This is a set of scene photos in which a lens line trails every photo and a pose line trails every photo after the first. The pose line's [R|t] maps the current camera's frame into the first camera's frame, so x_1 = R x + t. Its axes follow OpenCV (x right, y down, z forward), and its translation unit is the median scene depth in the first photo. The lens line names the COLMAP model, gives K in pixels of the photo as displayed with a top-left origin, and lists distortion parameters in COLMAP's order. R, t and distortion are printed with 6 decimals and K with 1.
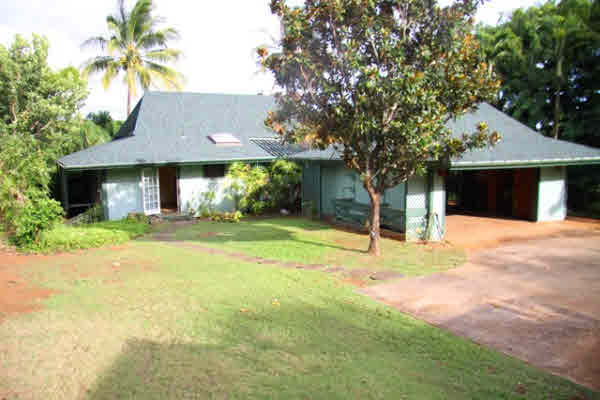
lens RADIAL K [[461.0, 0, 289.4], [0, 461.0, 212.1], [0, 0, 1]] dist [-0.153945, 0.089385]
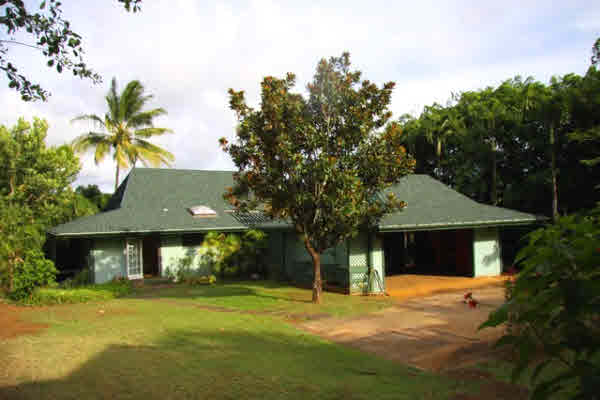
lens RADIAL K [[461.0, 0, 296.0], [0, 461.0, 198.4], [0, 0, 1]] dist [-0.153945, 0.089385]
pose [[0.999066, -0.009012, 0.042265, 0.043731], [0.016700, 0.982550, -0.185249, 0.022951], [-0.039858, 0.185782, 0.981782, -0.121921]]
